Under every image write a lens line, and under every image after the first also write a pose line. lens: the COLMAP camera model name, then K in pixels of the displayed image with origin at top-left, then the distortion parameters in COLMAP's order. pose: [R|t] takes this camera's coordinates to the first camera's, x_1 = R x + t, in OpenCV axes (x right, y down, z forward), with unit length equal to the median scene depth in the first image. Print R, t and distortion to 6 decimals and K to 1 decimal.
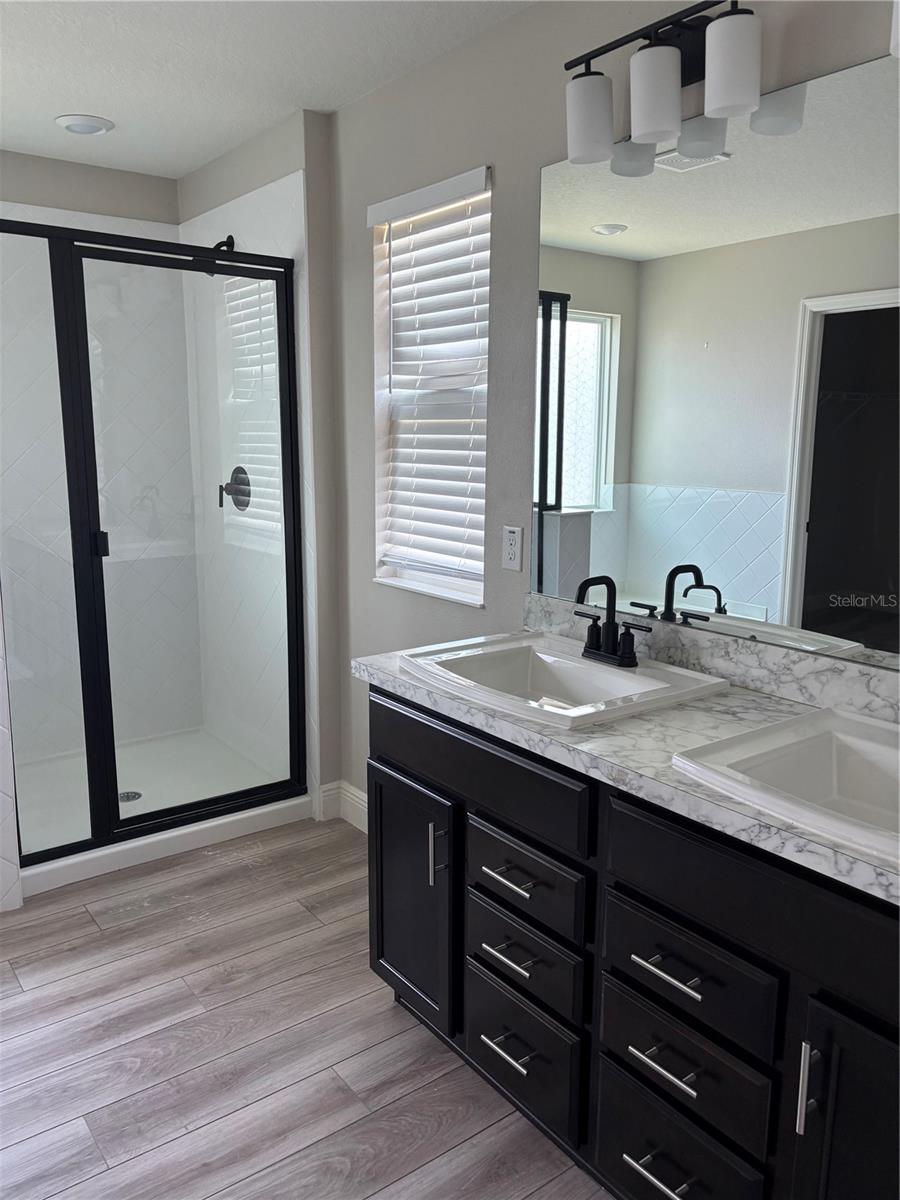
lens RADIAL K [[900.5, 0, 451.7], [0, 900.5, 606.3], [0, 0, 1]] dist [0.048899, -0.051498]
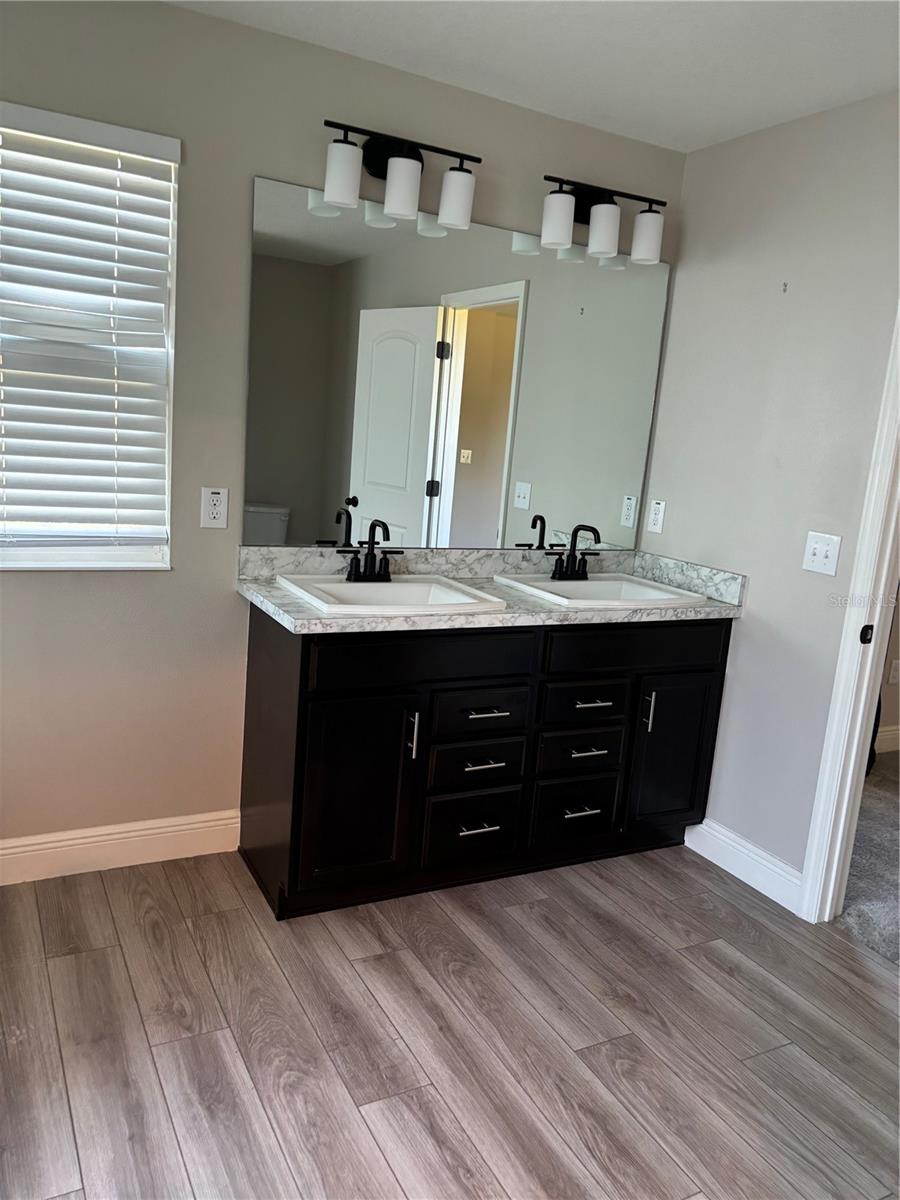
lens RADIAL K [[900.5, 0, 451.7], [0, 900.5, 606.3], [0, 0, 1]] dist [0.048899, -0.051498]
pose [[0.155845, -0.185705, 0.970168, -1.191274], [0.106359, 0.979613, 0.170427, -0.127702], [-0.982039, 0.076626, 0.172419, 0.653177]]
